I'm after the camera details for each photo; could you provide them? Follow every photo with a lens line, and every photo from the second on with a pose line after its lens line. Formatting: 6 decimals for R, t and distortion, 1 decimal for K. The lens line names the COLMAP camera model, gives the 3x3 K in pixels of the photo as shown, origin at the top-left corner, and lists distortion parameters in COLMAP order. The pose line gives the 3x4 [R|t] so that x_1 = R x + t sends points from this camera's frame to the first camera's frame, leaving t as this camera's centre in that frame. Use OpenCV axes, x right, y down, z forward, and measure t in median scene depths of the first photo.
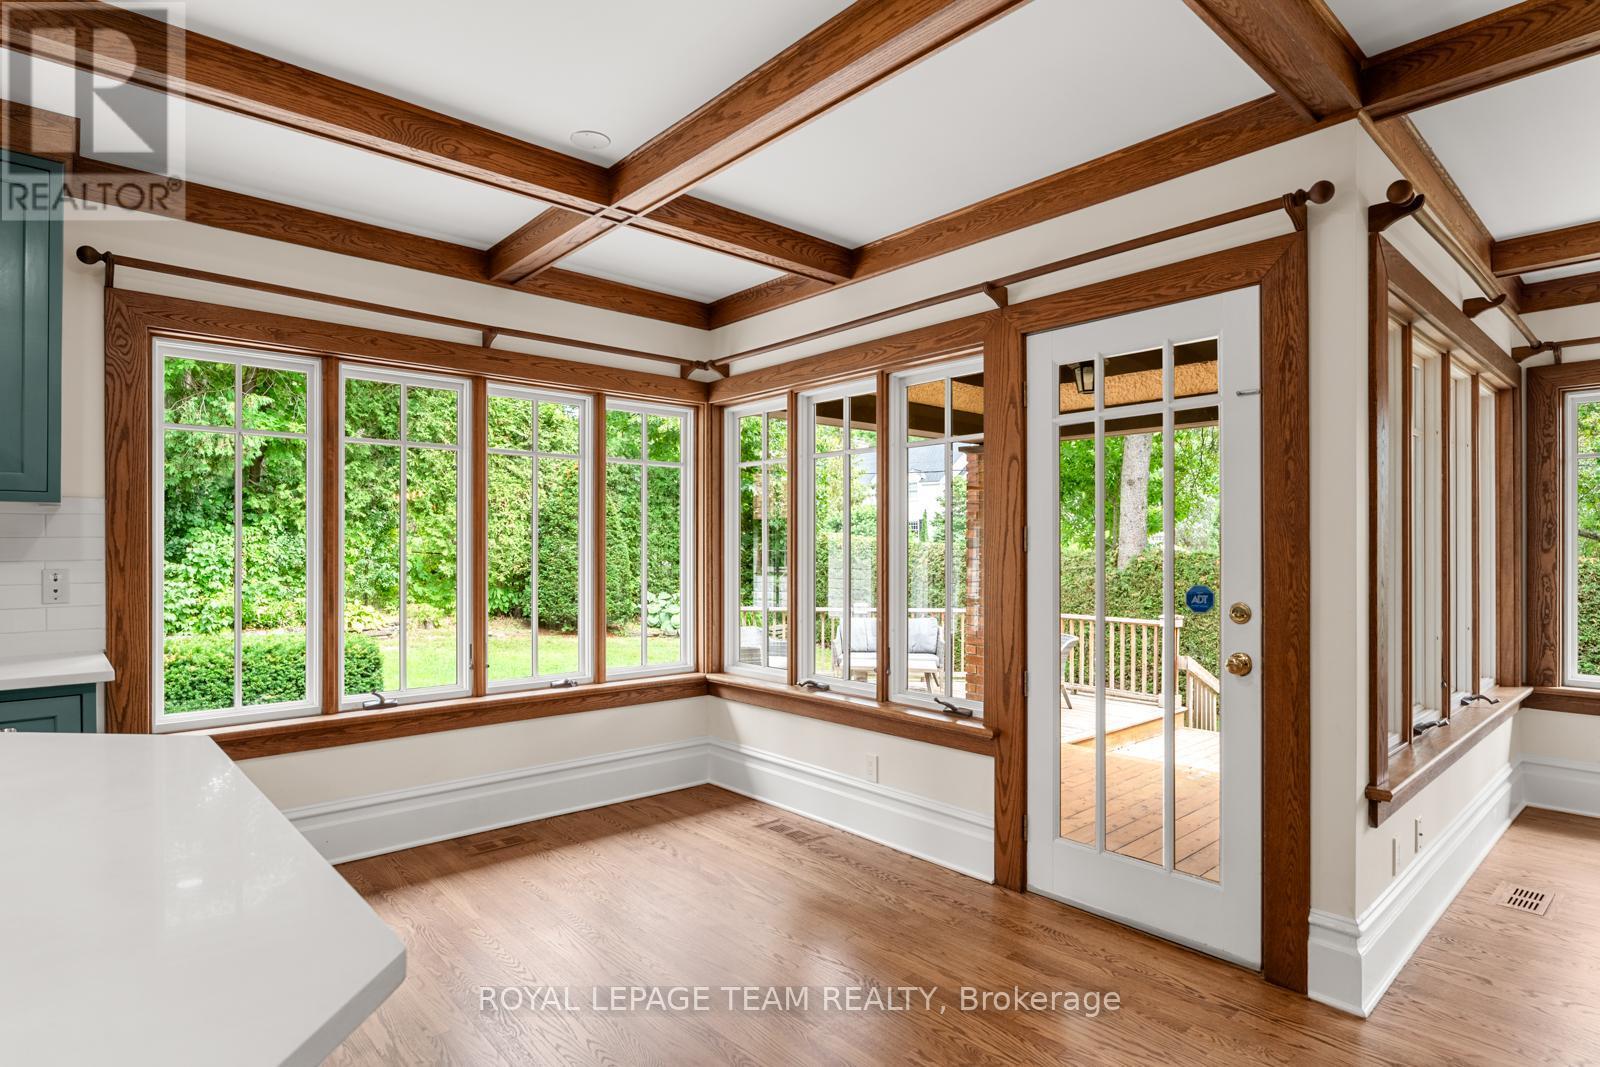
lens RADIAL K [[843.2, 0, 791.3], [0, 843.2, 542.0], [0, 0, 1]] dist [-0.012262, 0.003505]
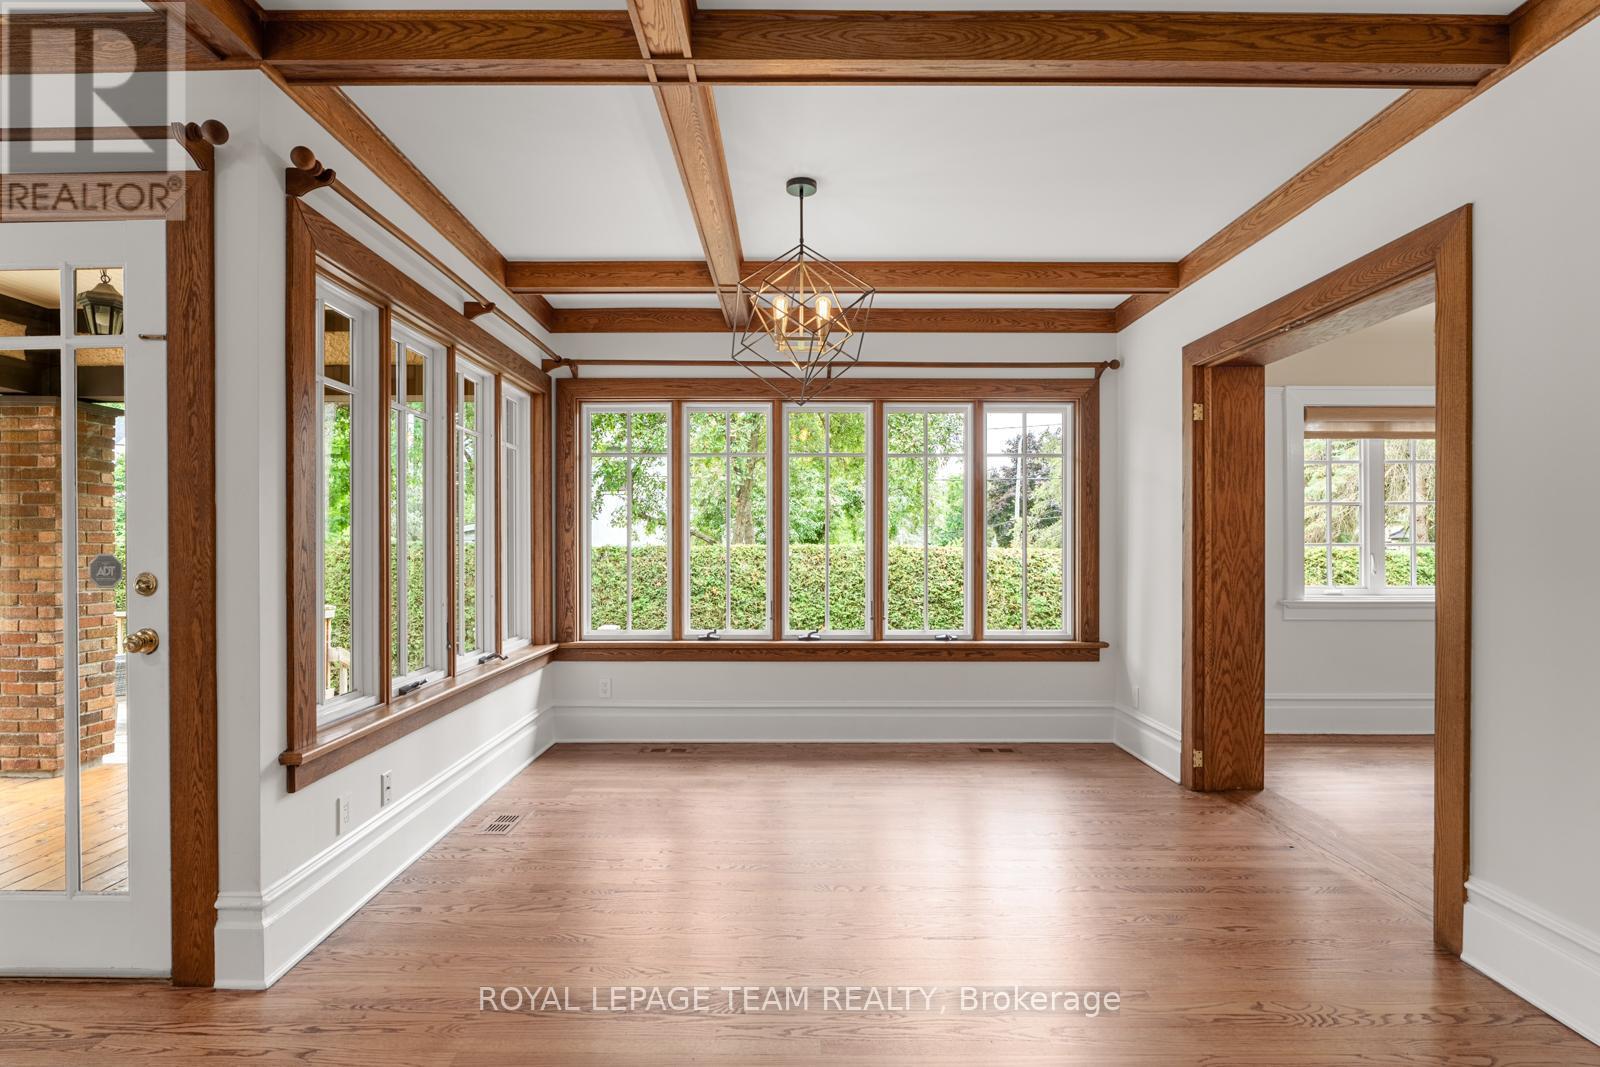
lens RADIAL K [[843.2, 0, 793.7], [0, 843.2, 541.2], [0, 0, 1]] dist [-0.012262, 0.003505]
pose [[0.671754, 0.000157, 0.740774, 0.268929], [-0.002538, 0.999995, 0.002090, 0.028324], [-0.740770, -0.003284, 0.671751, -0.084228]]
